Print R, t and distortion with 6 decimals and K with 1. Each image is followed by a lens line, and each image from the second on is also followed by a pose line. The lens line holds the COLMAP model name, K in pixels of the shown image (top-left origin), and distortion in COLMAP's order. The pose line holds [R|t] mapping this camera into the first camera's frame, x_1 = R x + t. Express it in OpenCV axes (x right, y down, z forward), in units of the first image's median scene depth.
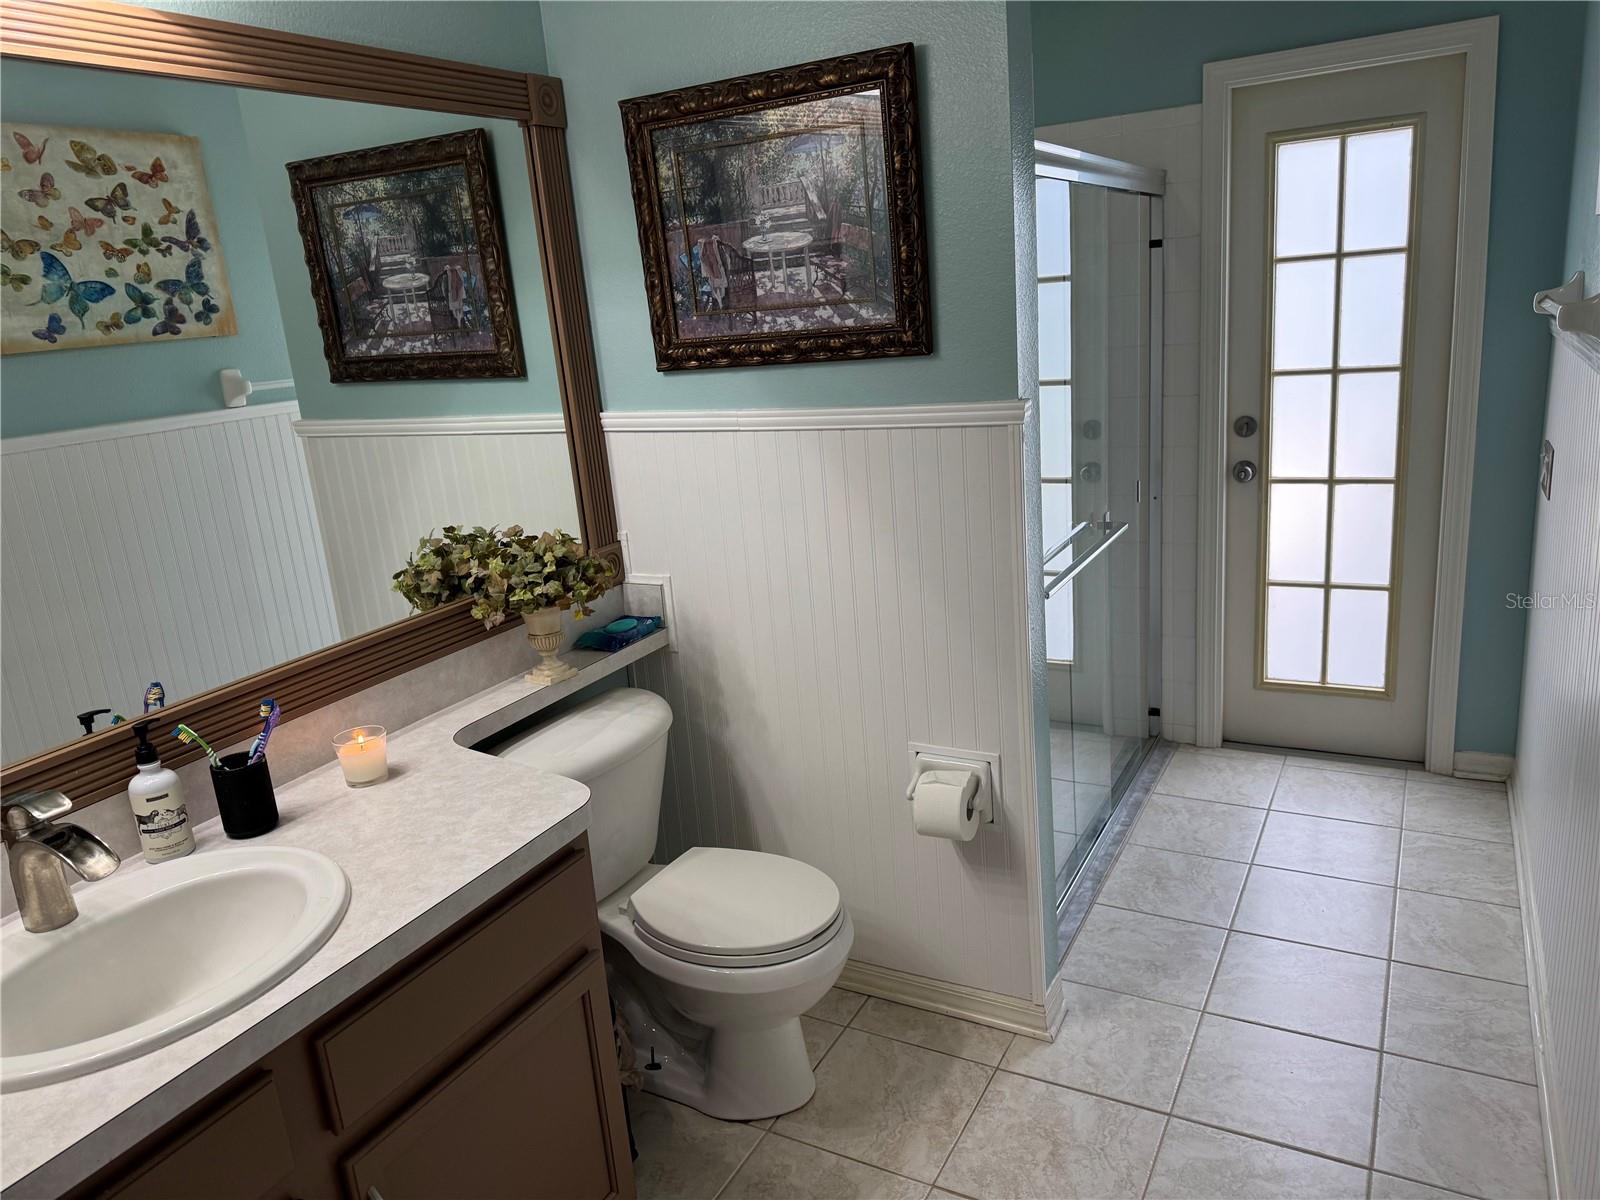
lens RADIAL K [[1143.9, 0, 800.0], [0, 1143.9, 600.0], [0, 0, 1]] dist [0.055021, -0.064304]
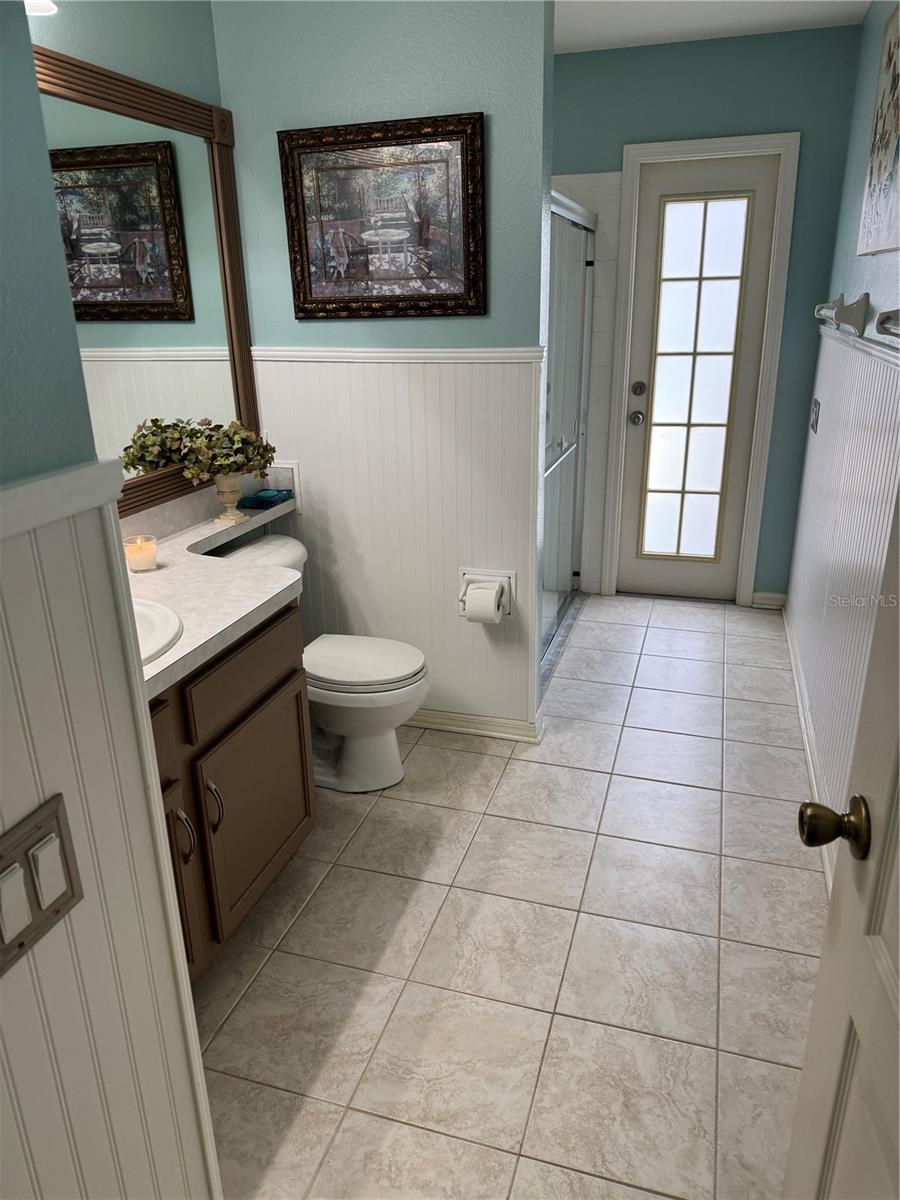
lens RADIAL K [[857.6, 0, 430.7], [0, 857.6, 606.5], [0, 0, 1]] dist [0.005107, -0.007120]
pose [[0.982486, -0.002755, 0.186314, -0.154892], [-0.011948, 0.996902, 0.077746, 0.082942], [-0.185951, -0.078611, 0.979409, -0.156225]]
